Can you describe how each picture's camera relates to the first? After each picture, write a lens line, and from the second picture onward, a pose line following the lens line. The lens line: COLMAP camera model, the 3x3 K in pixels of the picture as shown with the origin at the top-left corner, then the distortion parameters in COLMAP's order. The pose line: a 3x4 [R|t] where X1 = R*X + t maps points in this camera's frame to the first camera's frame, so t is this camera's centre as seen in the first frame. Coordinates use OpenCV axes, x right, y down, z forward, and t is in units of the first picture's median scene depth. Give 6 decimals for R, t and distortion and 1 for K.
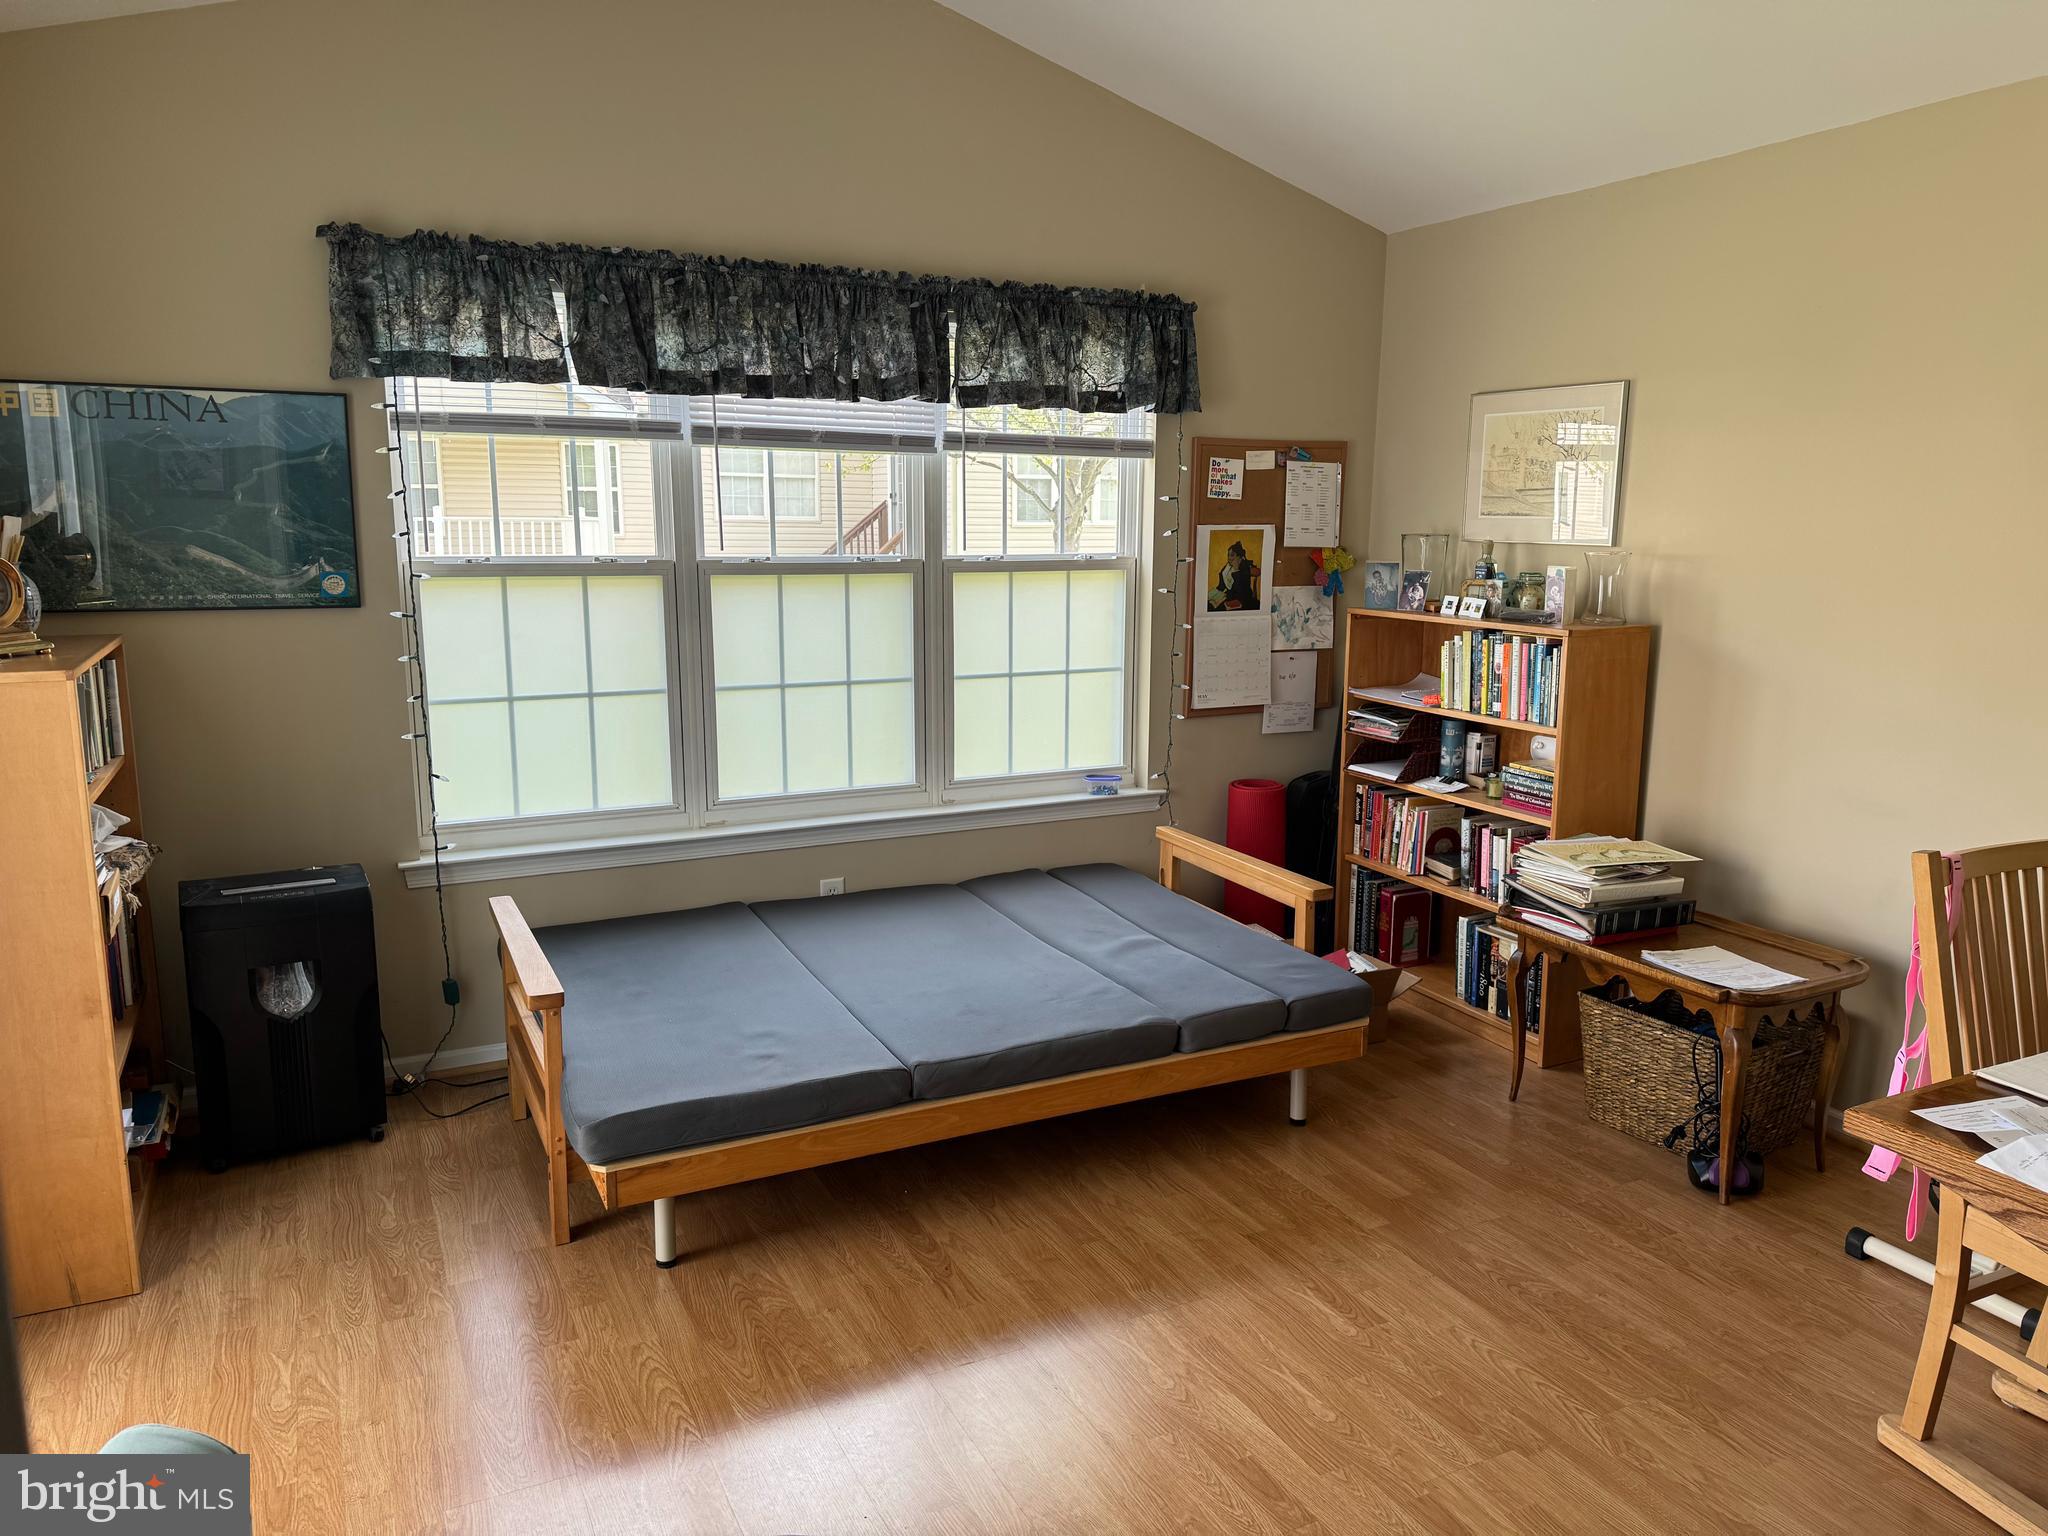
lens RADIAL K [[1441.6, 0, 1025.7], [0, 1441.6, 760.5], [0, 0, 1]] dist [0.002480, -0.000976]
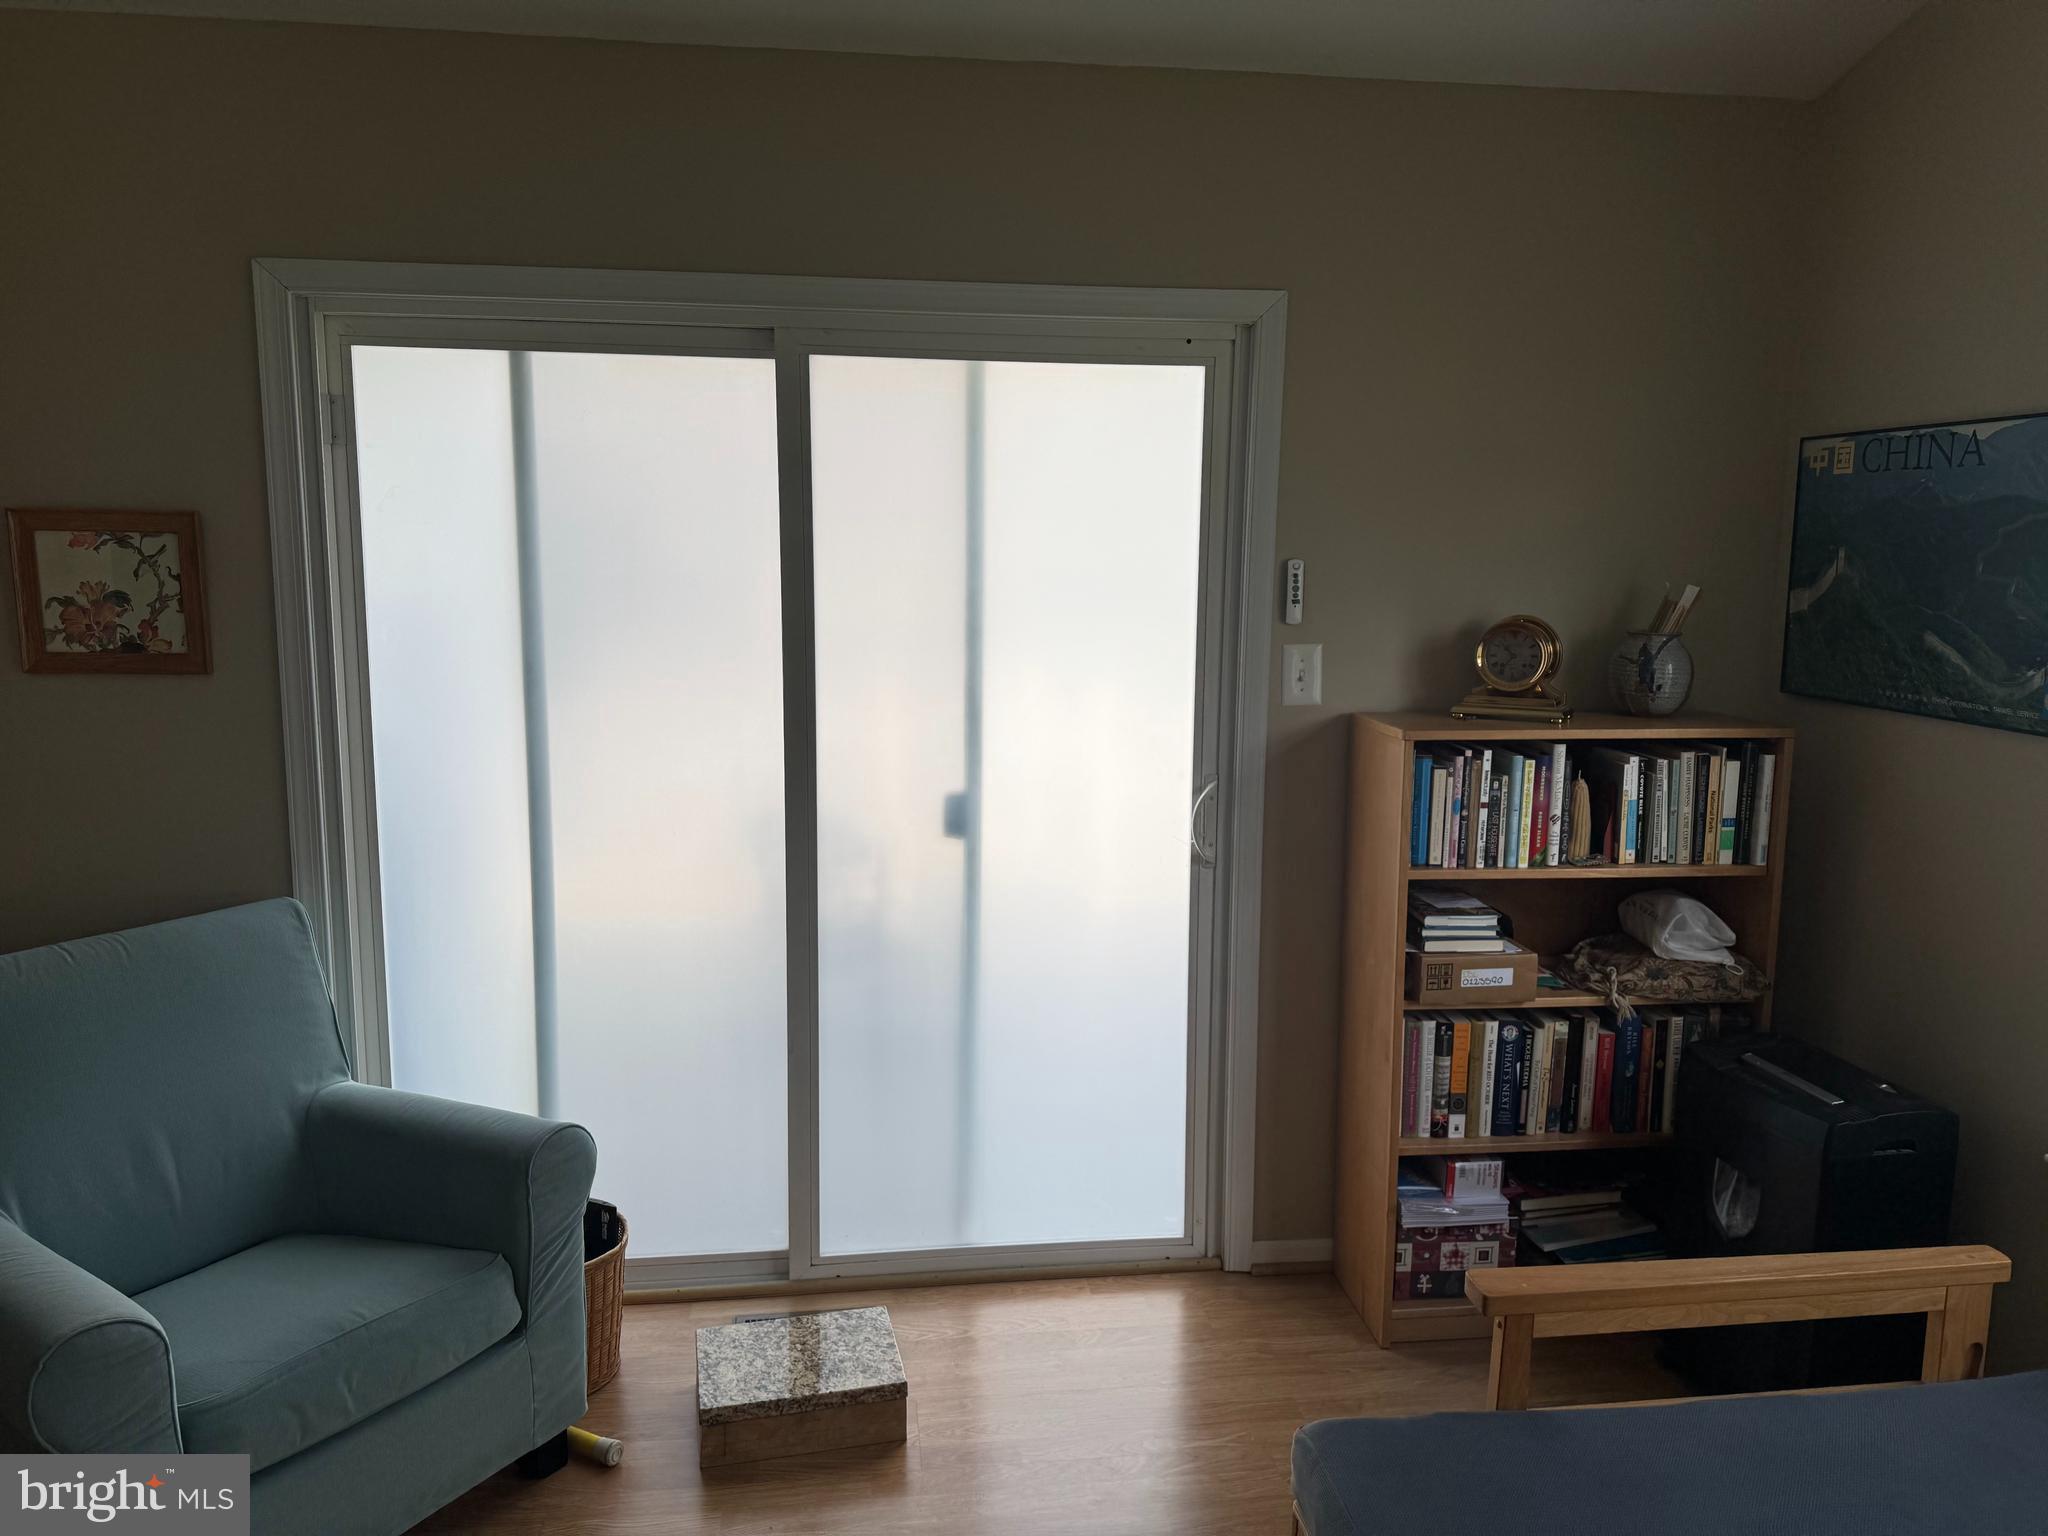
lens RADIAL K [[1441.6, 0, 1024.0], [0, 1441.6, 758.8], [0, 0, 1]] dist [0.002480, -0.000976]
pose [[-0.322744, 0.125653, -0.938108, 0.299301], [-0.183753, 0.963972, 0.192335, -0.145309], [0.928478, 0.234456, -0.288028, 0.807024]]
